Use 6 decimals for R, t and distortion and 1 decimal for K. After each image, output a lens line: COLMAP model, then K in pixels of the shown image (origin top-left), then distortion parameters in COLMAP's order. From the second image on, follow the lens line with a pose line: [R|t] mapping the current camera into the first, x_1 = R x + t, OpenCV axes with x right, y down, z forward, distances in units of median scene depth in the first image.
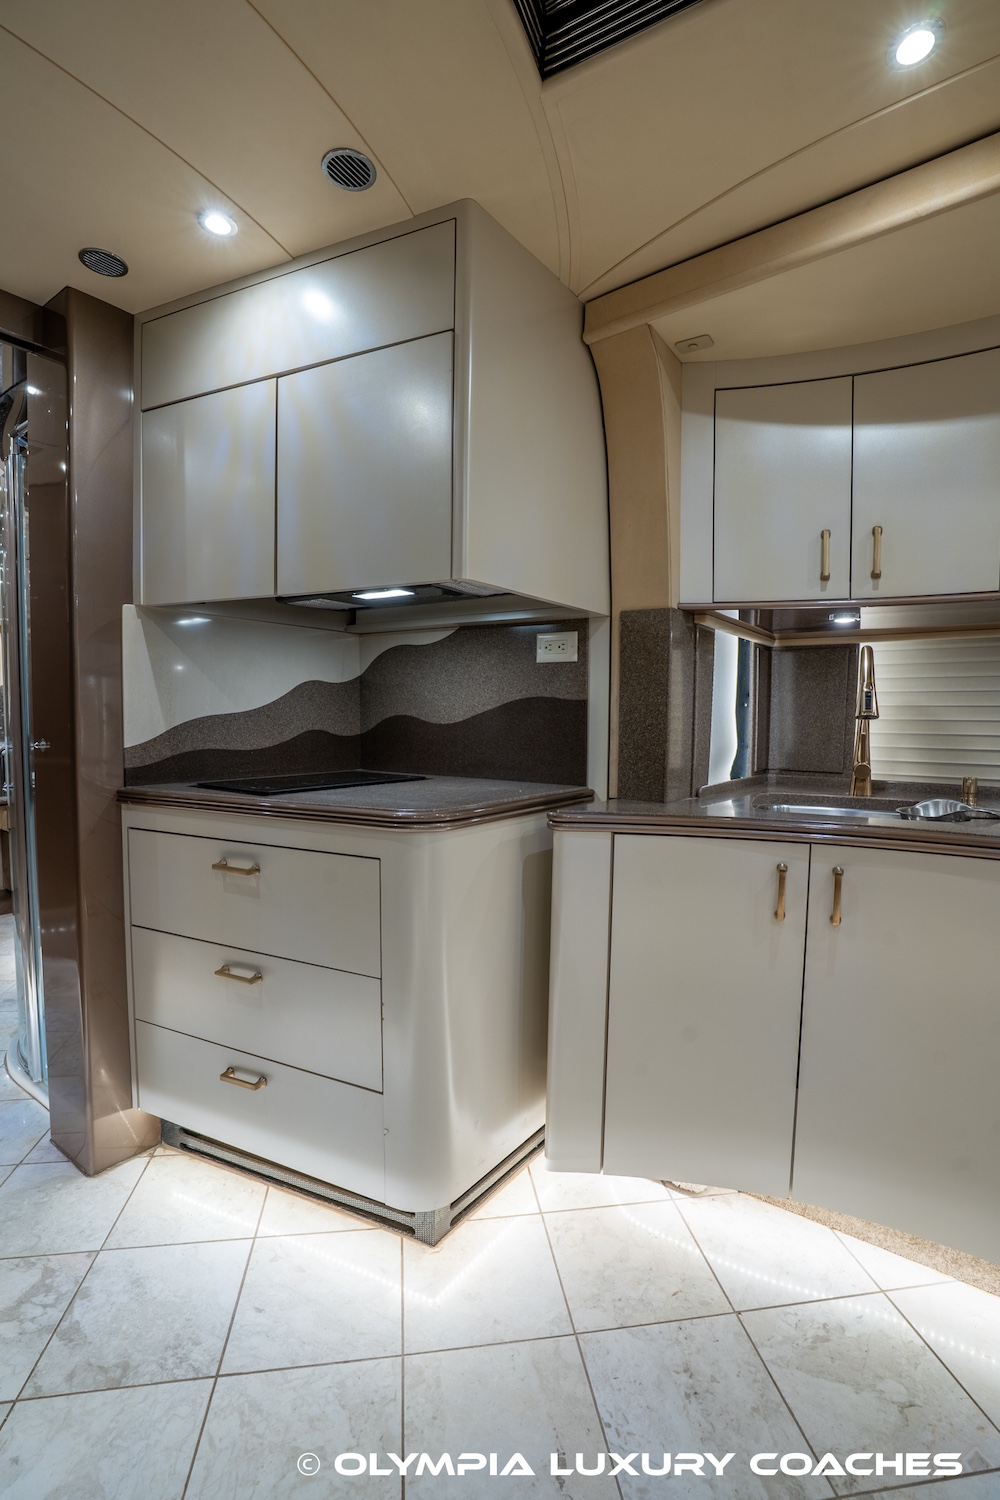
lens RADIAL K [[692.6, 0, 505.2], [0, 692.6, 751.2], [0, 0, 1]] dist [-0.053424, 0.018769]
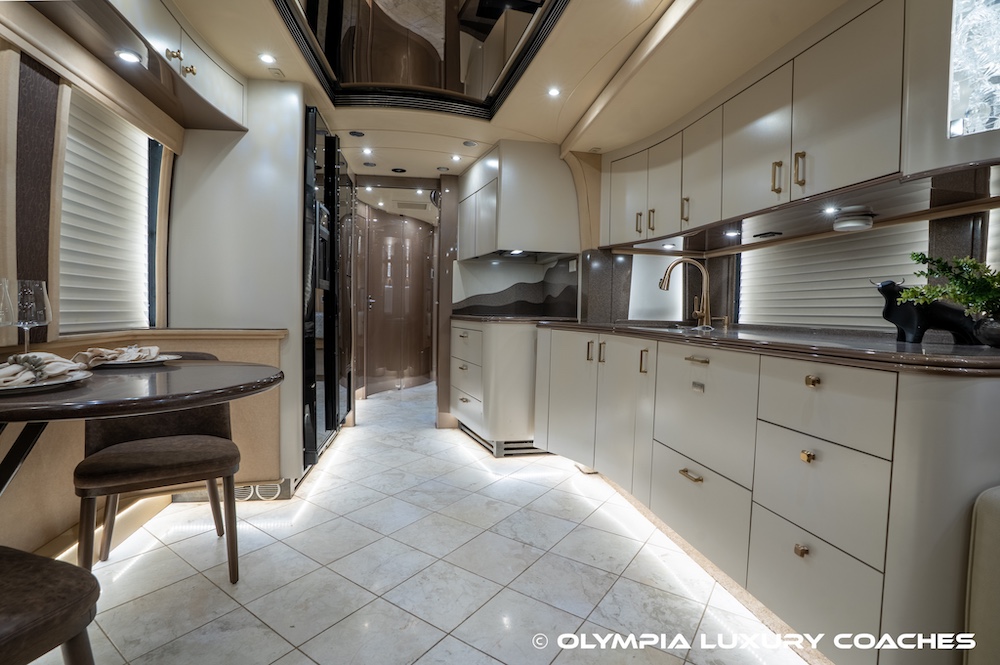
lens RADIAL K [[466.2, 0, 500.4], [0, 466.2, 328.0], [0, 0, 1]] dist [-0.070095, 0.028077]
pose [[0.731263, 0.030392, -0.681418, 1.193027], [-0.048199, 0.998812, -0.007177, 0.122277], [0.680390, 0.038091, 0.731859, -0.518466]]
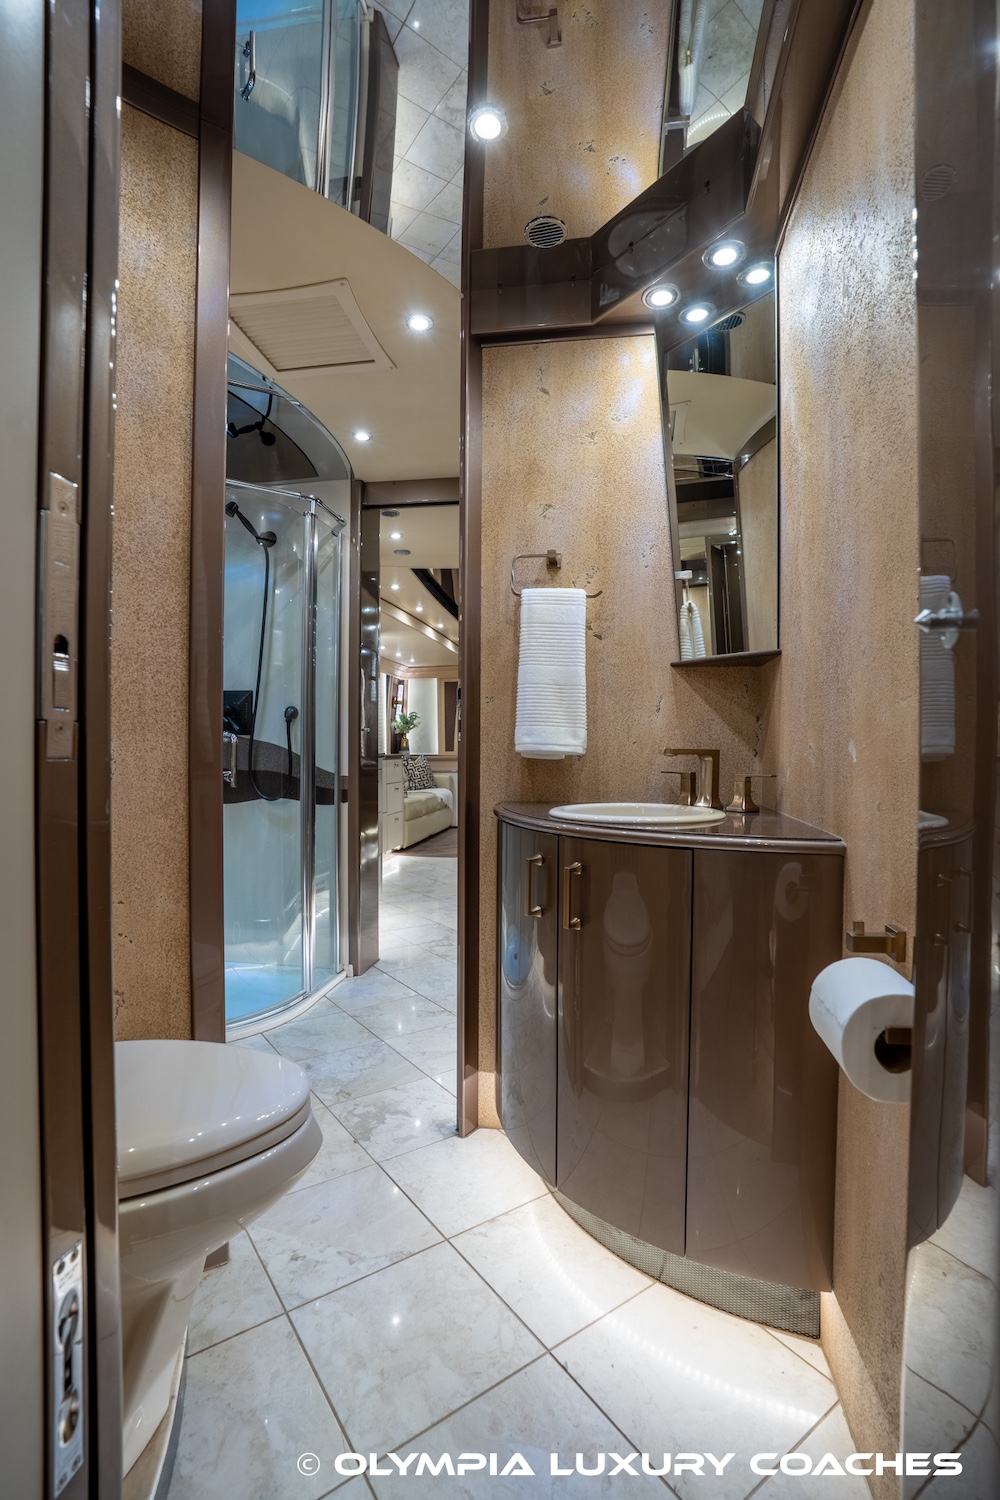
lens RADIAL K [[699.3, 0, 505.5], [0, 699.3, 752.0], [0, 0, 1]] dist [-0.070095, 0.028077]
pose [[-0.450471, -0.015013, 0.892665, -2.463988], [0.041316, 0.998437, 0.037641, -0.003809], [-0.891834, 0.053837, -0.449147, 1.503804]]
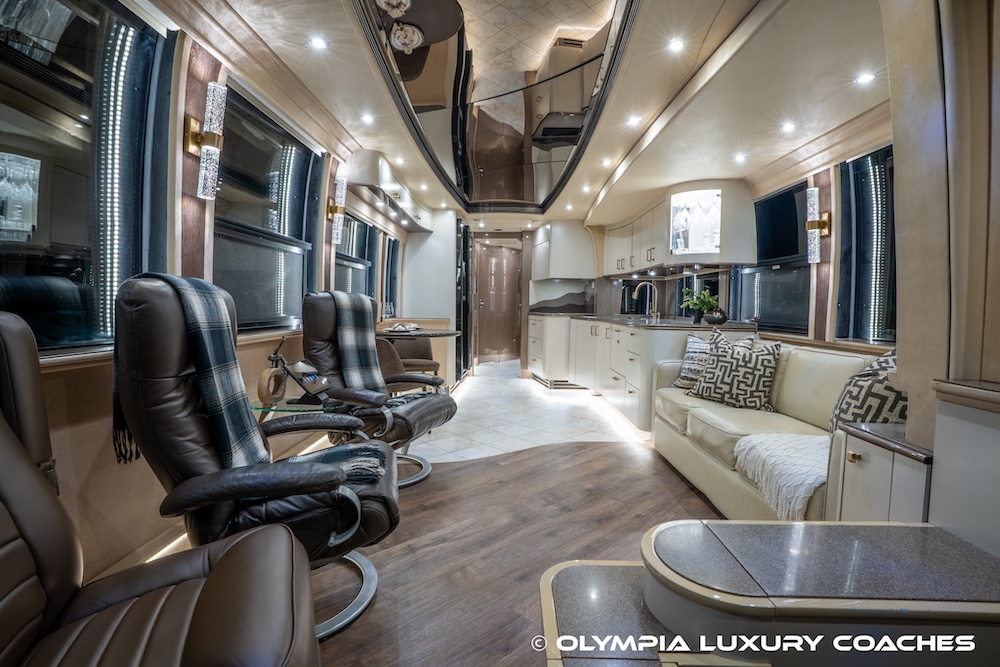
lens RADIAL K [[462.2, 0, 500.6], [0, 462.2, 330.8], [0, 0, 1]] dist [-0.070121, 0.026466]
pose [[0.570786, 0.042545, -0.819996, 2.539260], [-0.051674, 0.998538, 0.015840, 0.160185], [0.819471, 0.033331, 0.572150, -1.440457]]
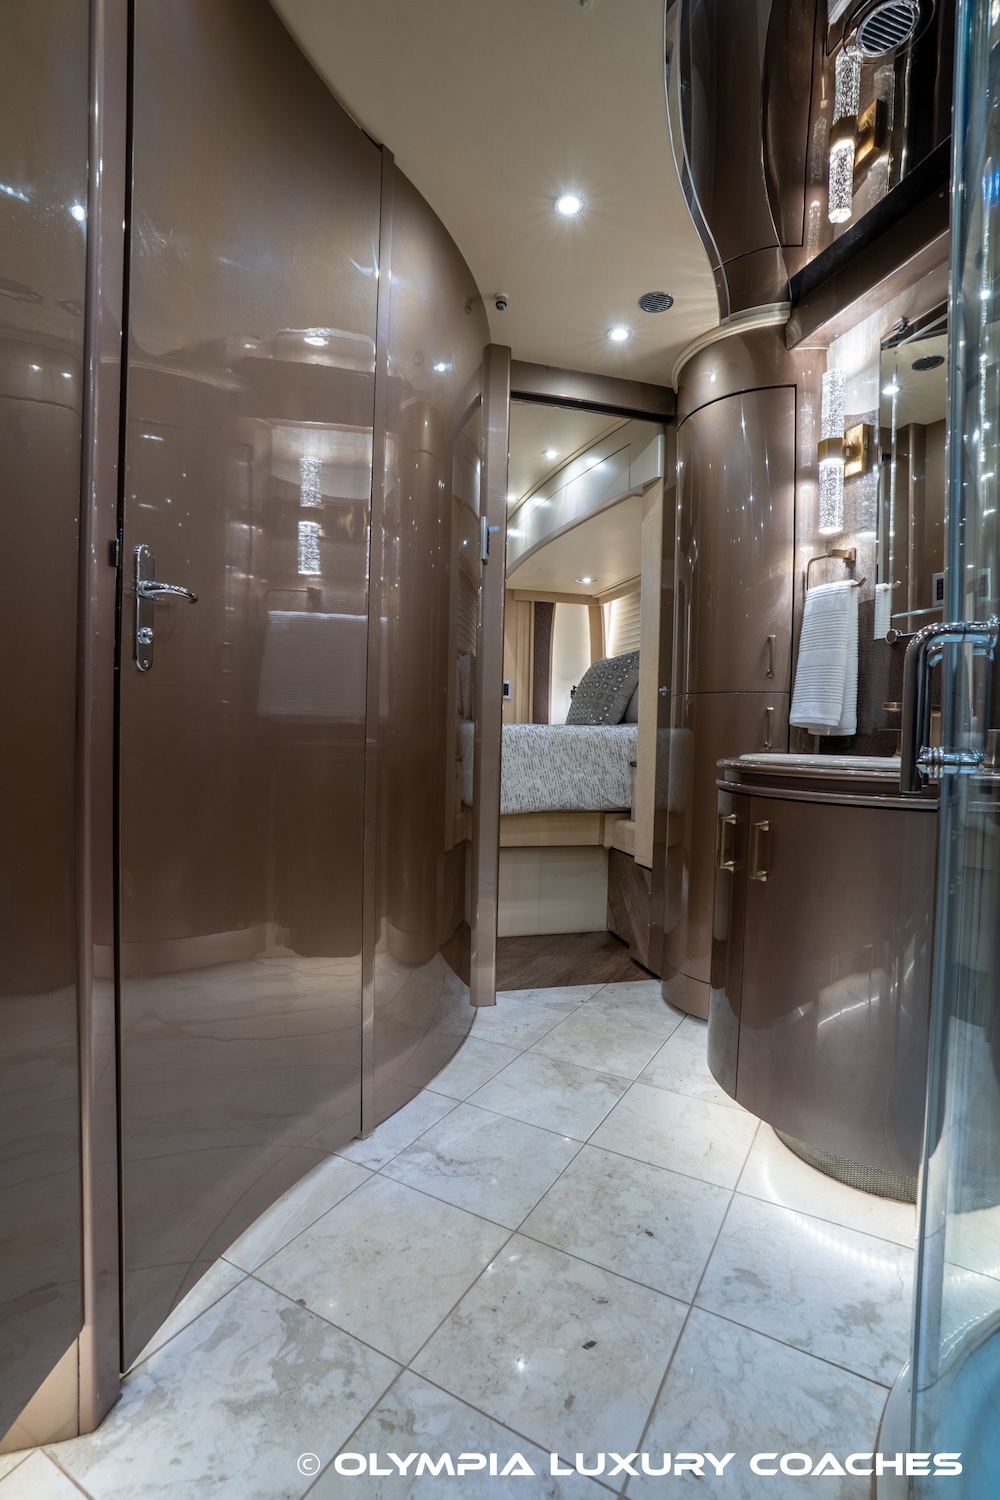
lens RADIAL K [[707.7, 0, 505.1], [0, 707.7, 753.0], [0, 0, 1]] dist [-0.072040, 0.030523]
pose [[0.784390, 0.031132, -0.619487, -0.949841], [-0.052826, 0.998464, -0.016711, 0.088546], [0.618015, 0.045832, 0.784829, 0.875712]]
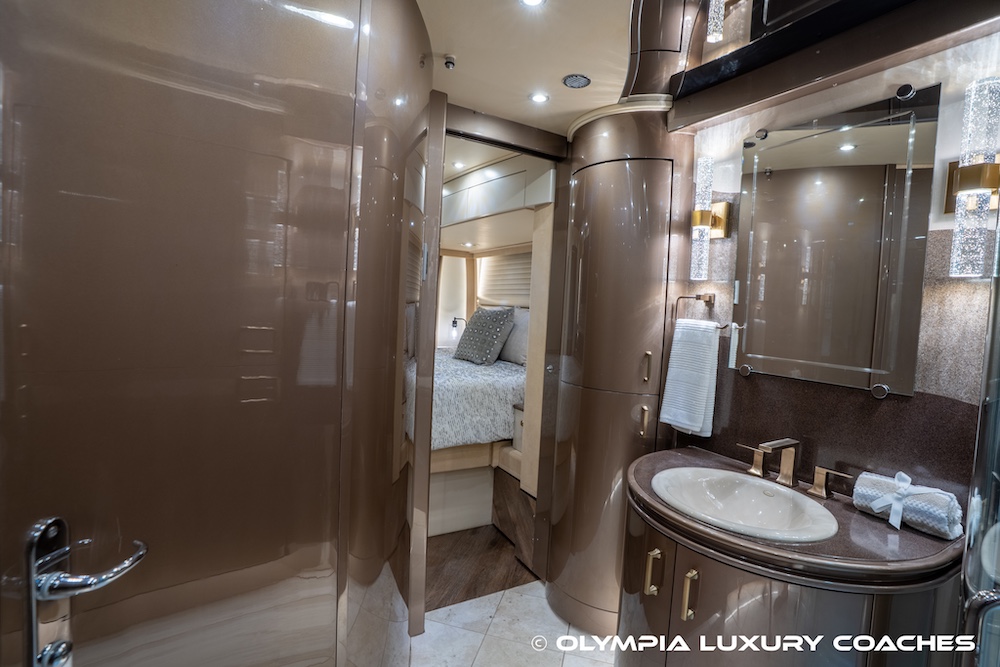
lens RADIAL K [[466.2, 0, 500.4], [0, 466.2, 329.0], [0, 0, 1]] dist [-0.070095, 0.028077]
pose [[0.912966, 0.057862, -0.403912, -1.225801], [-0.067390, 0.997682, -0.009401, -0.174814], [0.402432, 0.035803, 0.914750, 1.005026]]
